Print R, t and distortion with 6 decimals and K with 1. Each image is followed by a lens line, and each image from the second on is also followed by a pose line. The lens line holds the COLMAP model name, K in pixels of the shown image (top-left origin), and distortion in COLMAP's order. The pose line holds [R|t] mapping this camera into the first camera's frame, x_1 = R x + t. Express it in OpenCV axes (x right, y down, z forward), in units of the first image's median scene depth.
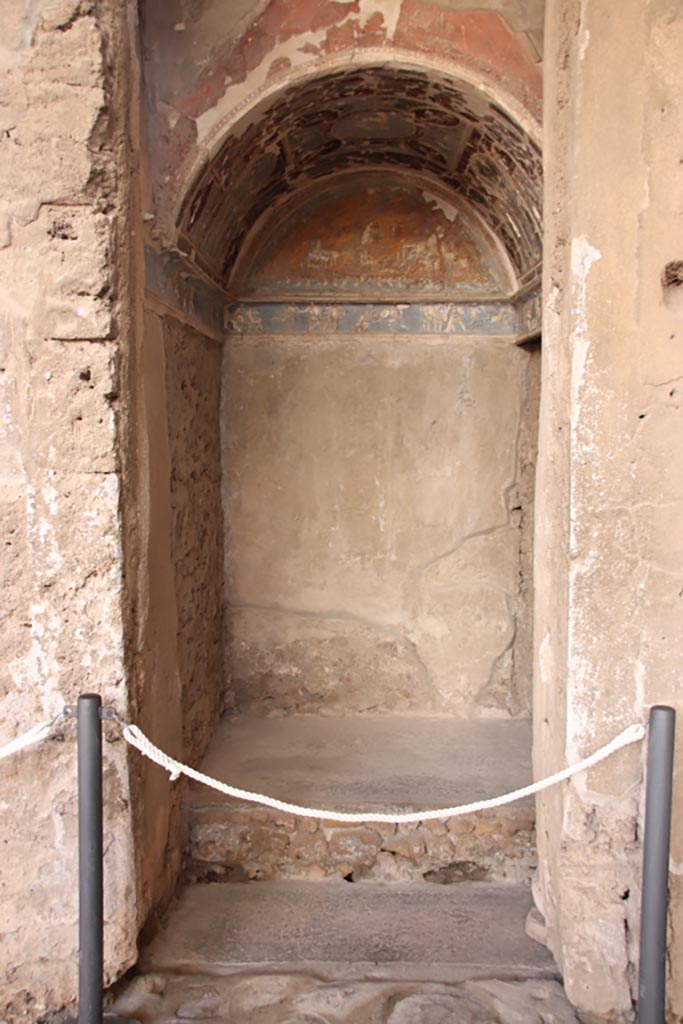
lens RADIAL K [[1038.9, 0, 345.5], [0, 1038.9, 512.3], [0, 0, 1]] dist [0.007421, 0.000000]
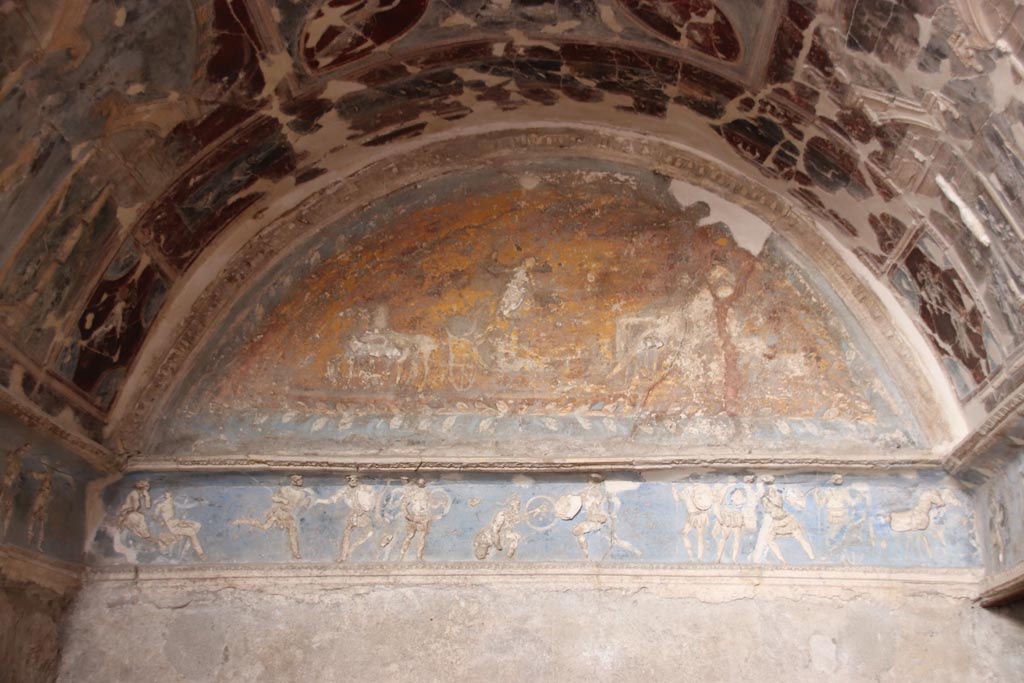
lens RADIAL K [[1499.3, 0, 517.8], [0, 1499.3, 340.7], [0, 0, 1]] dist [0.189910, 0.000000]
pose [[0.999528, -0.003255, -0.030540, 0.036737], [-0.008322, 0.928468, -0.371320, -0.059956], [0.029564, 0.371399, 0.928003, 0.528352]]
